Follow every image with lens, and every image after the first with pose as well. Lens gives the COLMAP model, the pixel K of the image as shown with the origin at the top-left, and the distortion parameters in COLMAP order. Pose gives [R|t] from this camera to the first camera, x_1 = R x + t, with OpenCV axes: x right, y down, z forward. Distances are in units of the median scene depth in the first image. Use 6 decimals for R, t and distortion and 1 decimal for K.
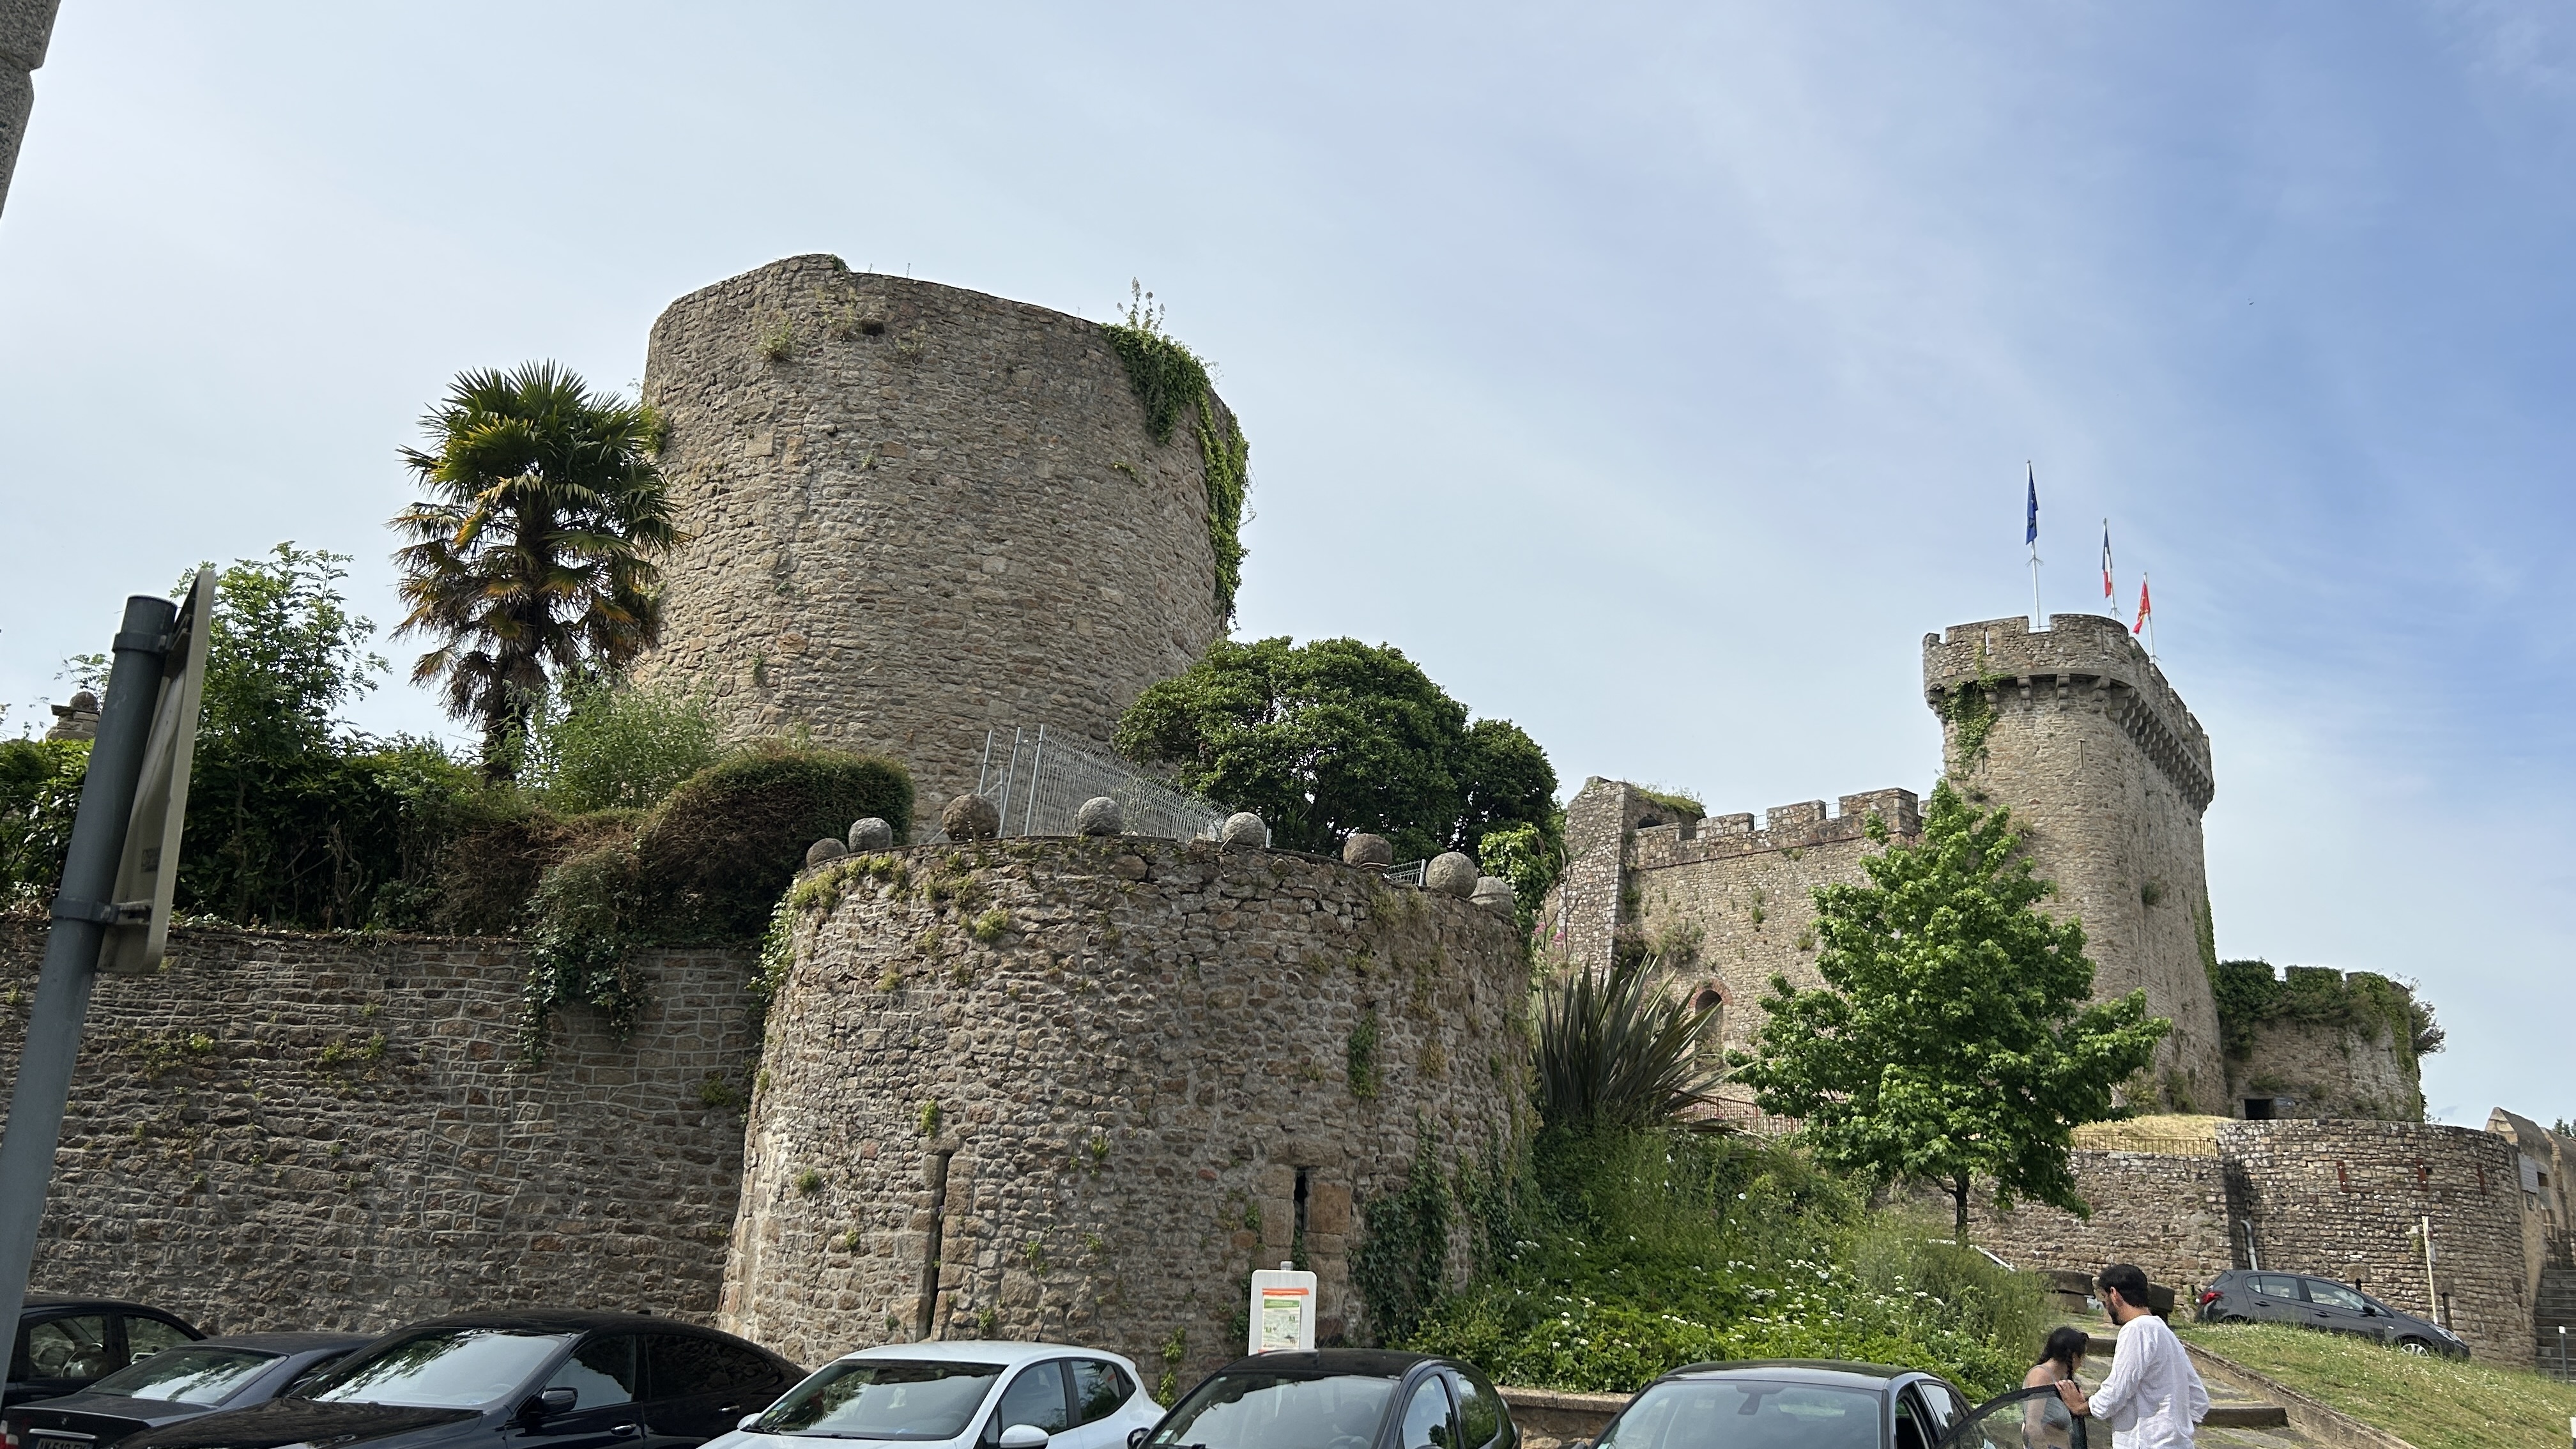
lens RADIAL K [[1975.6, 0, 1282.3], [0, 1975.6, 715.7], [0, 0, 1]] dist [0.038733, -0.026604]
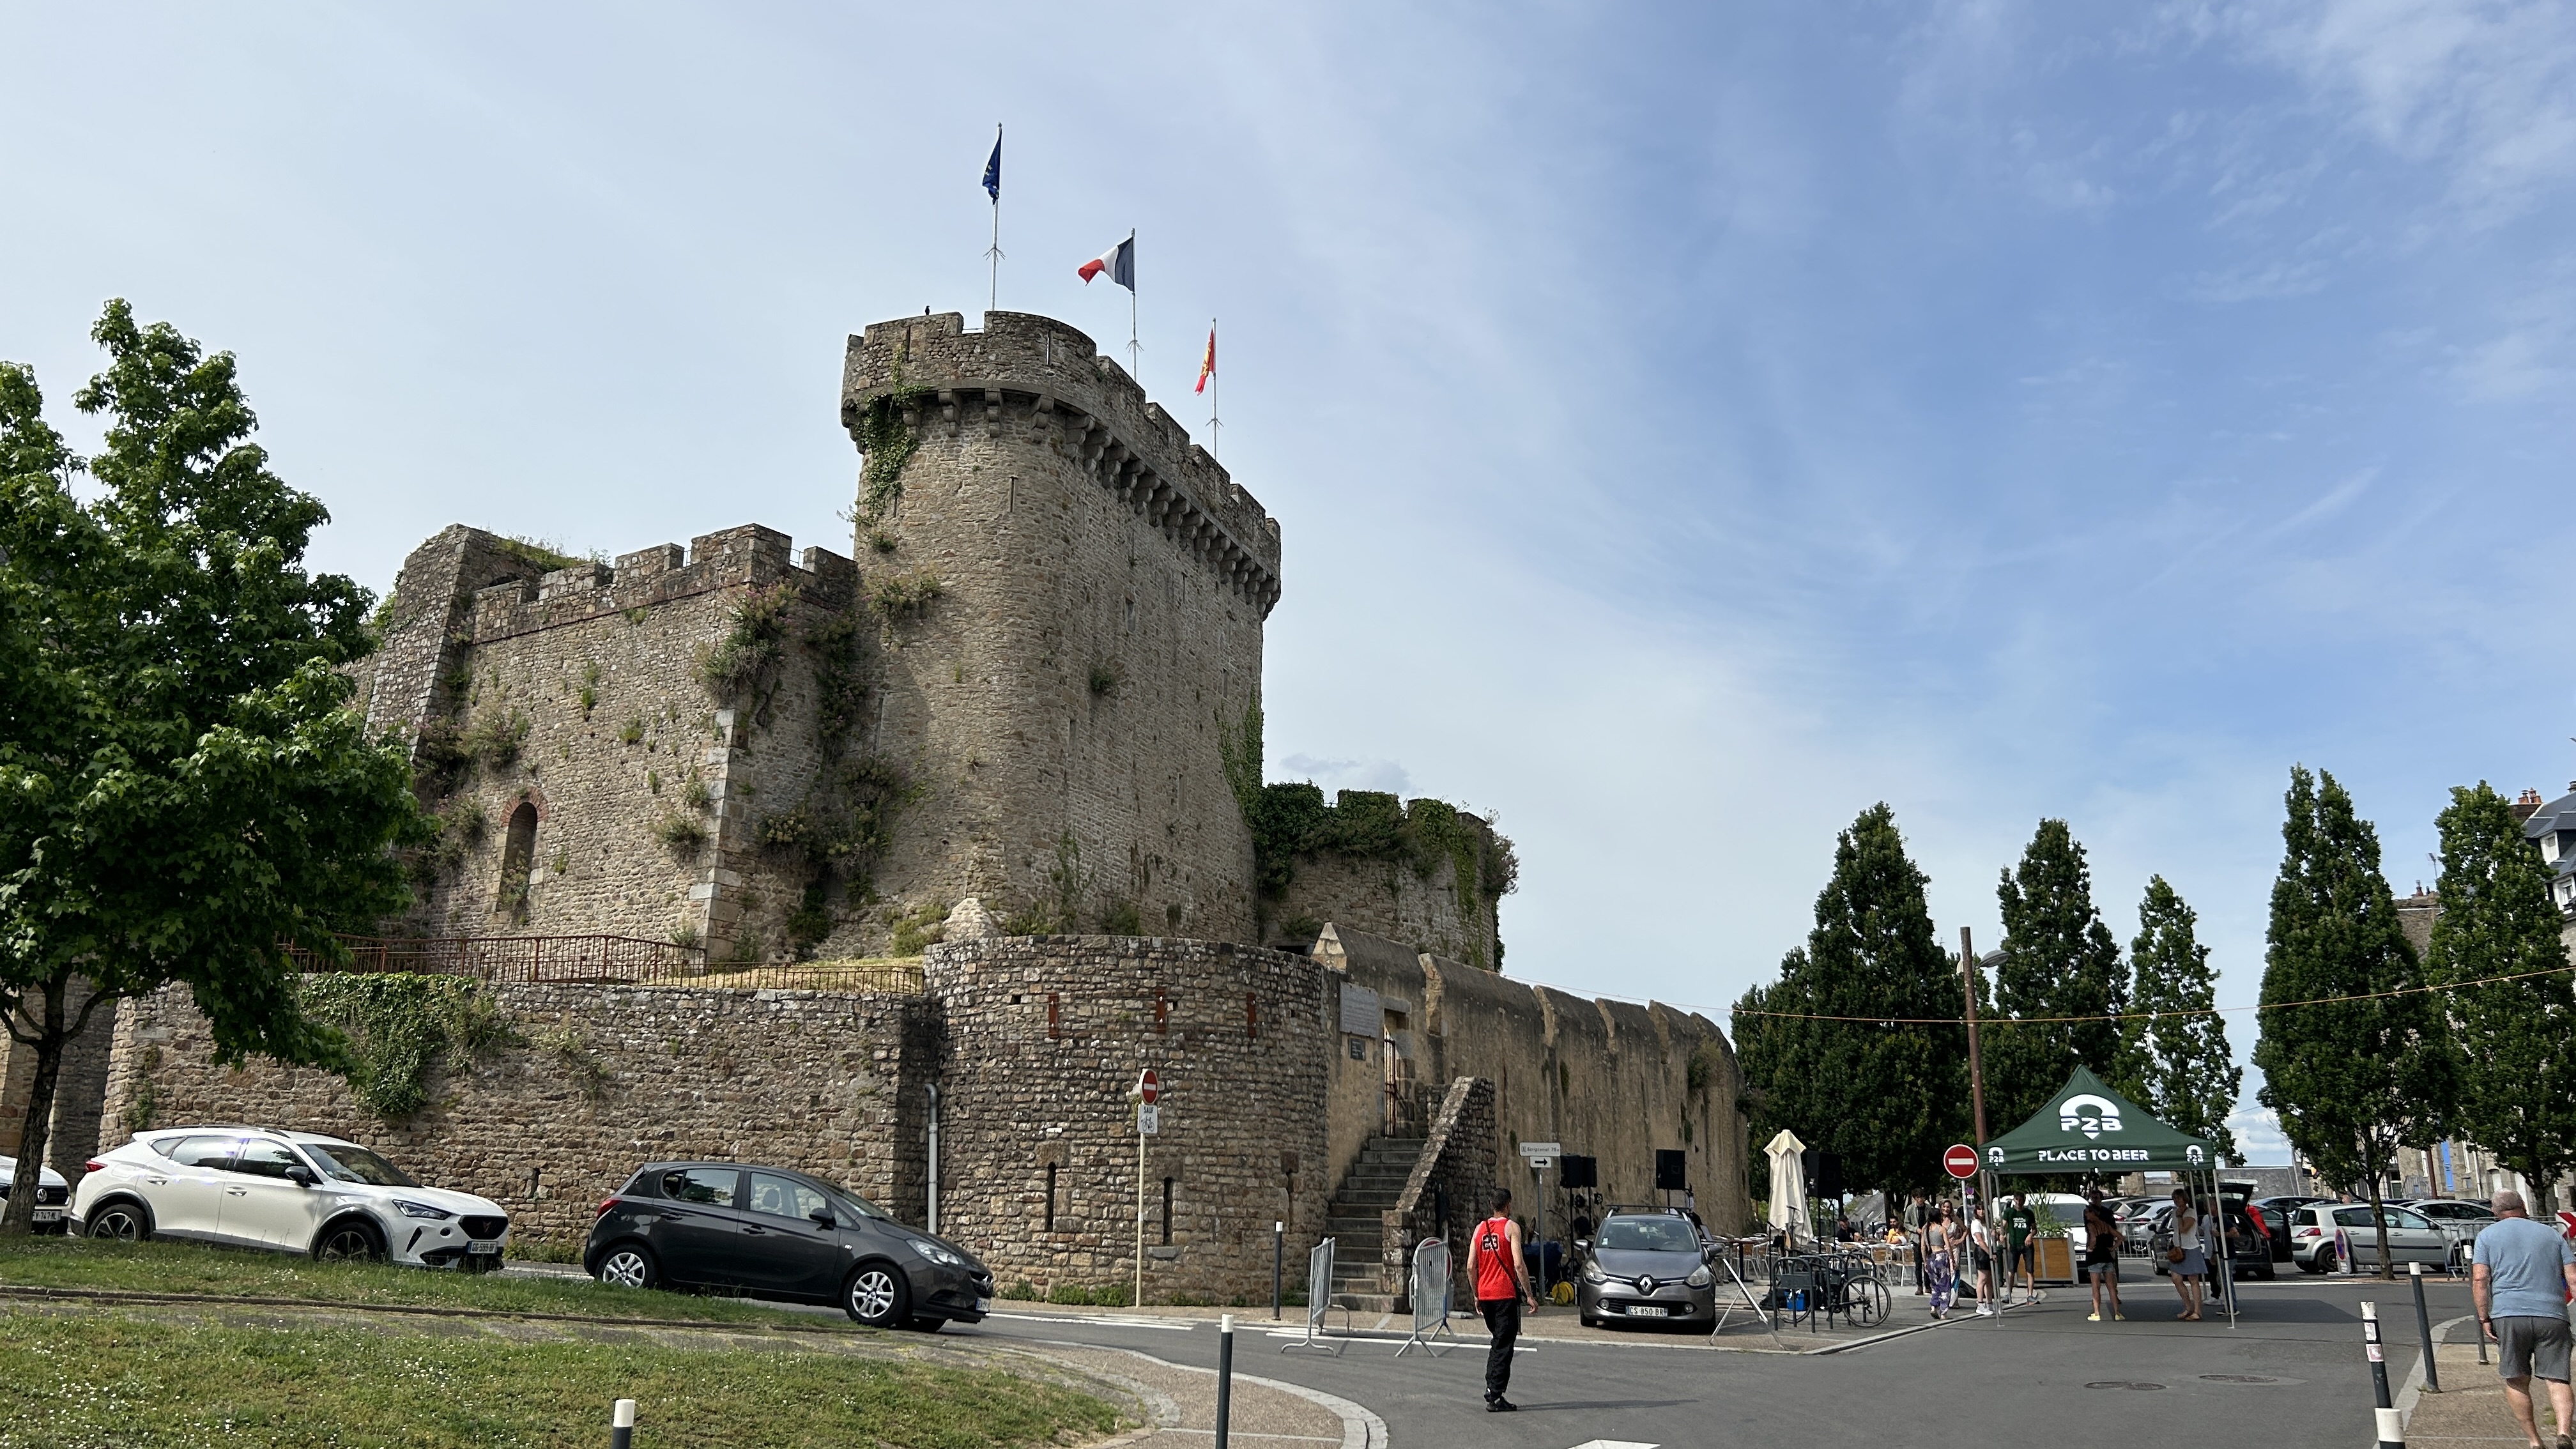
lens RADIAL K [[1889.7, 0, 1294.7], [0, 1889.7, 731.4], [0, 0, 1]] dist [0.027497, 0.000034]
pose [[0.967909, 0.020818, 0.250438, 0.319668], [-0.033329, 0.998394, 0.045818, 0.072192], [-0.249082, -0.052694, 0.967048, 0.255091]]
